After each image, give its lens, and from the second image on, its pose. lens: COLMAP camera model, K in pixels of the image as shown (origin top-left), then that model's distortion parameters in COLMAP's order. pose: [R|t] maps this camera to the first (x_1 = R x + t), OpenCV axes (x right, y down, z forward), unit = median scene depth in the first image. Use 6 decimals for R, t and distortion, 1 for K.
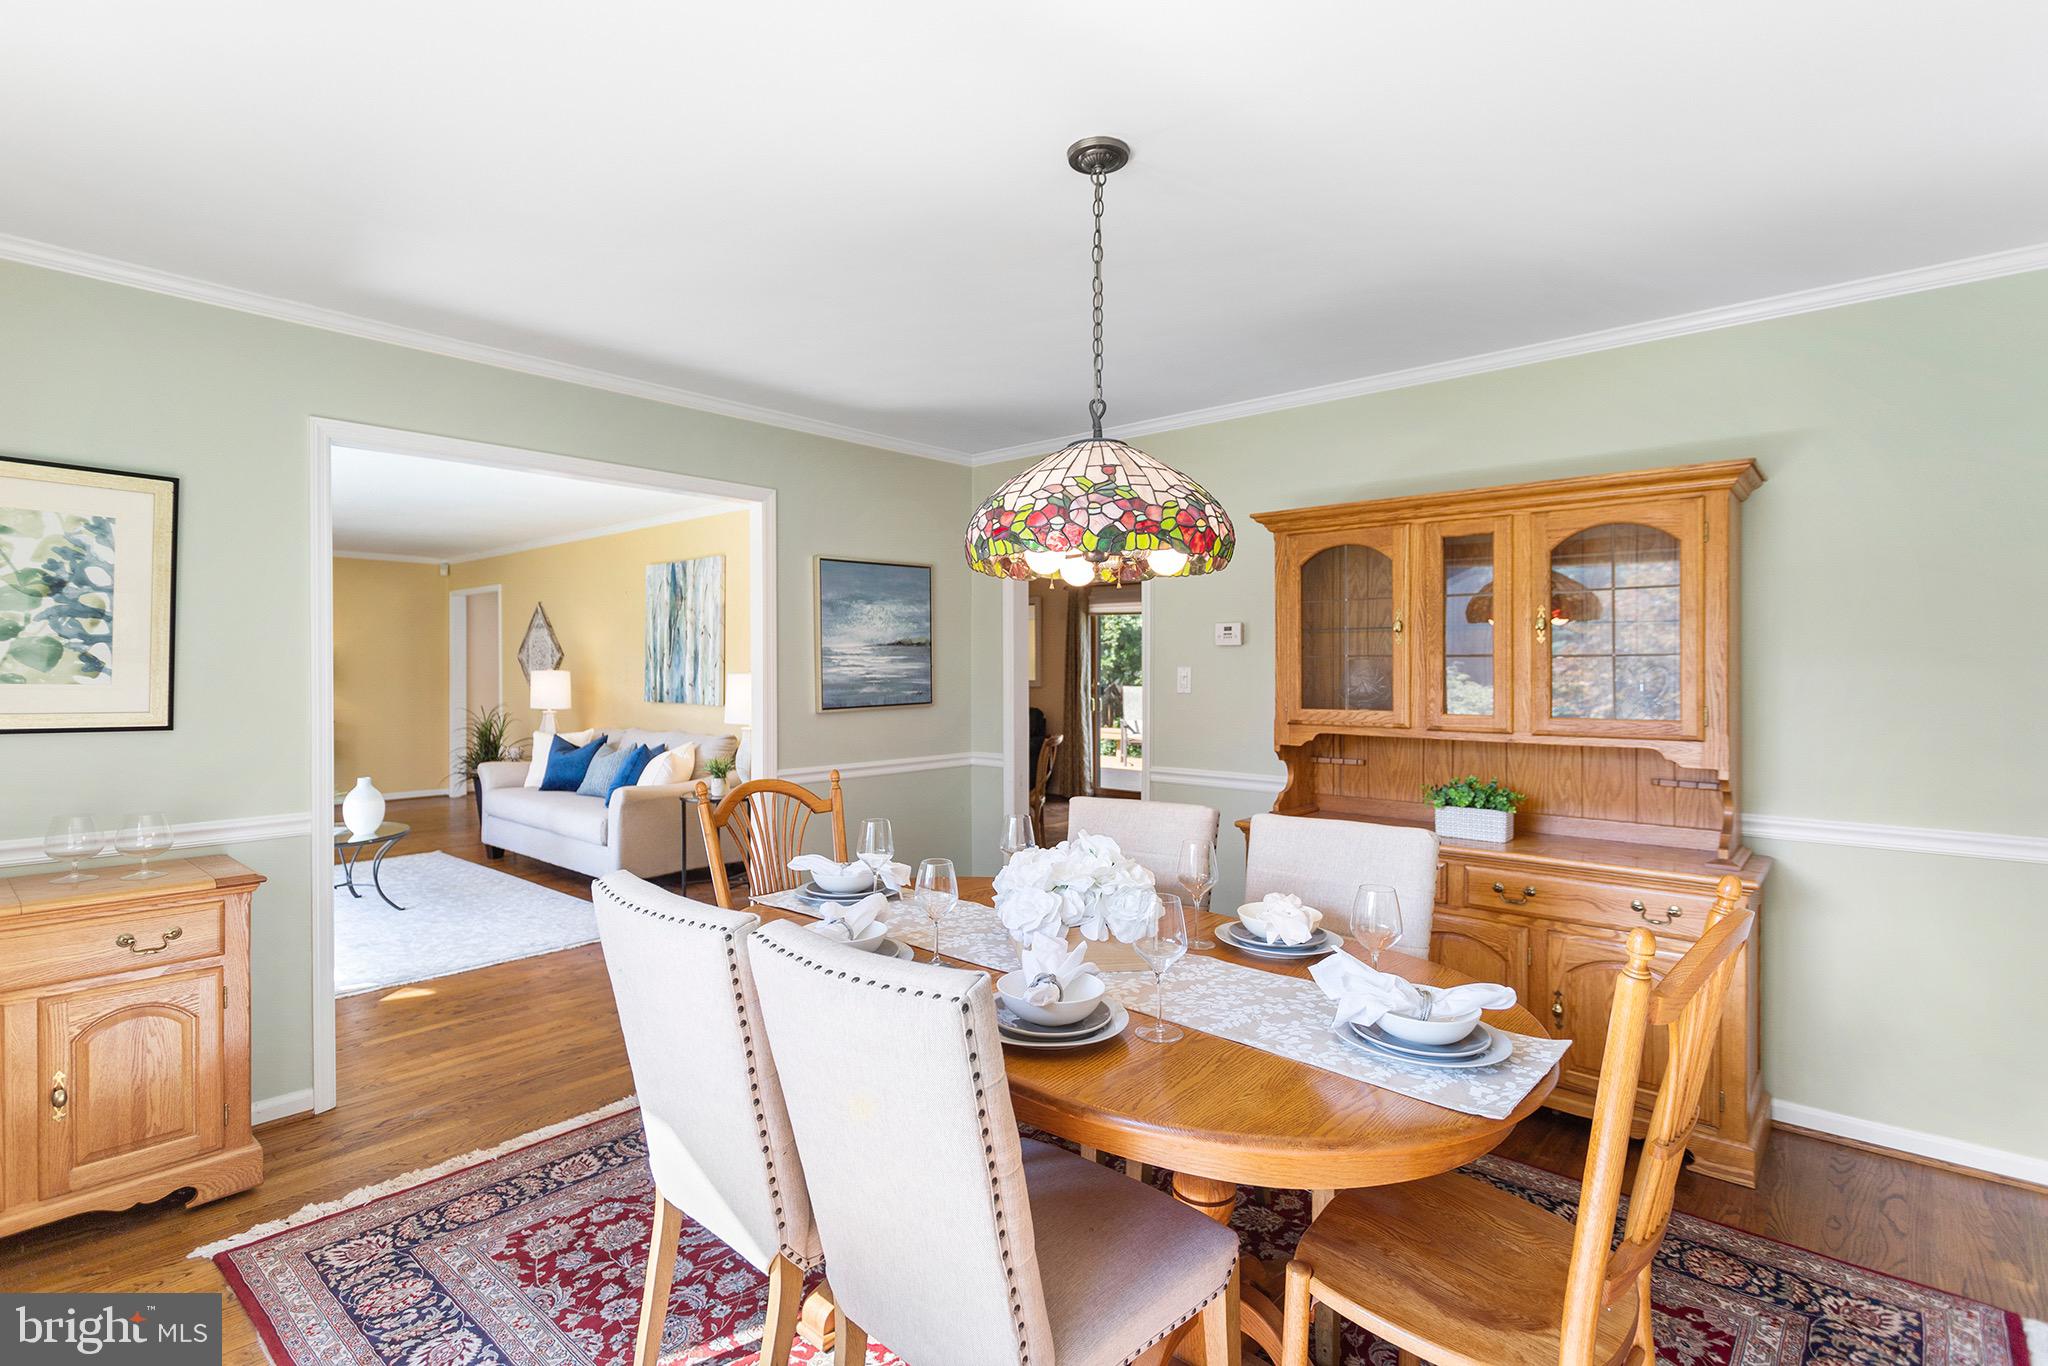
lens RADIAL K [[996.6, 0, 1021.4], [0, 996.6, 678.7], [0, 0, 1]] dist [-0.005221, -0.000085]
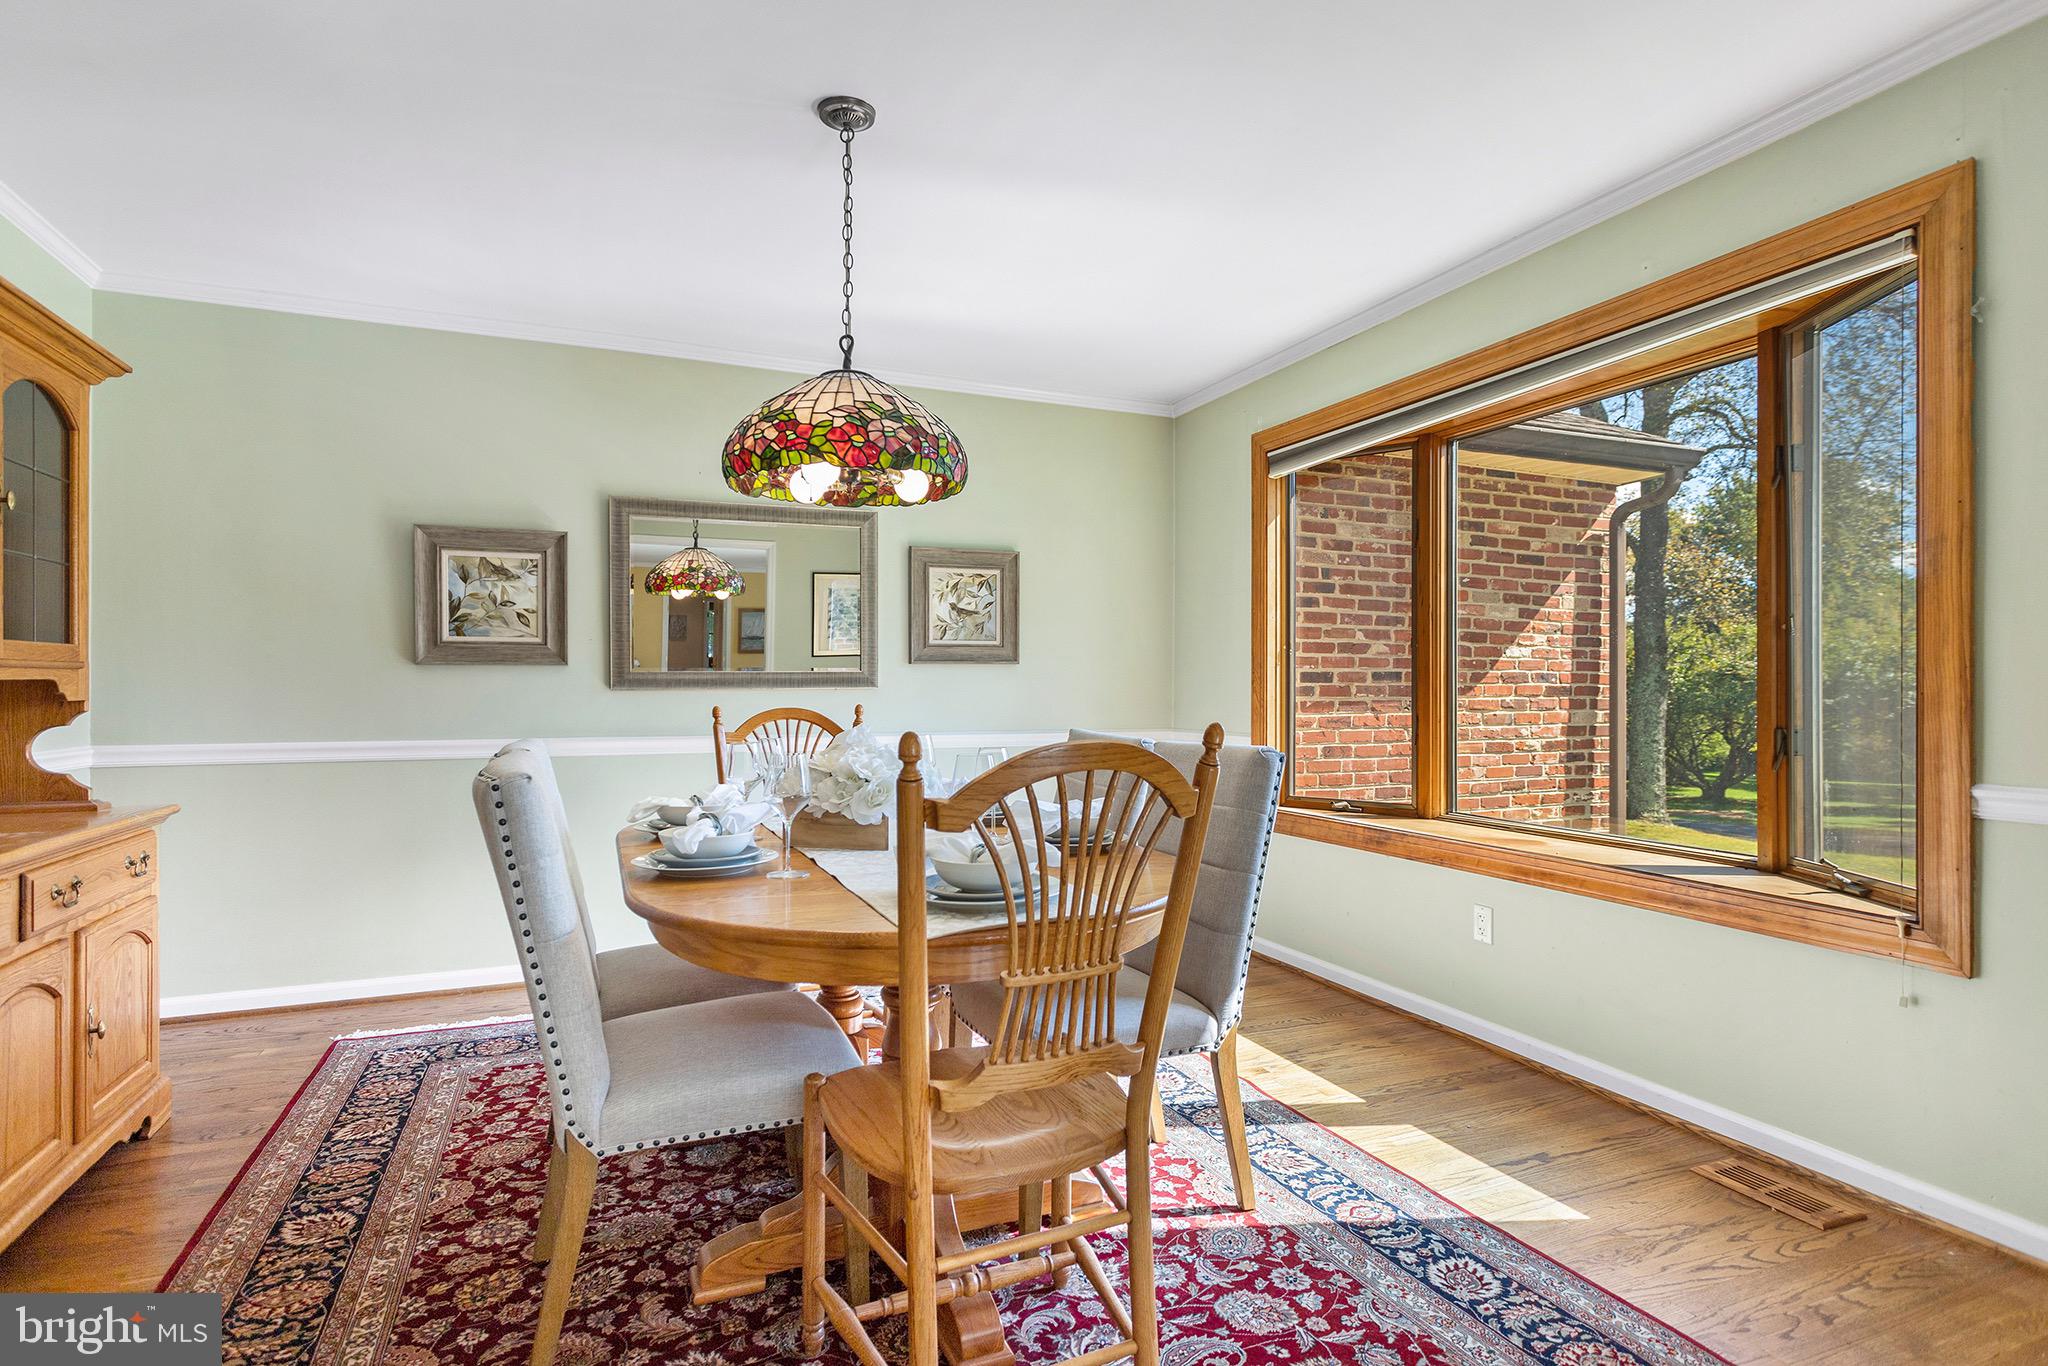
lens RADIAL K [[996.6, 0, 1020.5], [0, 996.6, 682.6], [0, 0, 1]] dist [-0.005221, -0.000085]
pose [[-0.901174, 0.000159, 0.433458, -0.559276], [-0.000399, 0.999999, -0.001197, 0.103306], [-0.433458, -0.001251, -0.901173, 1.862316]]
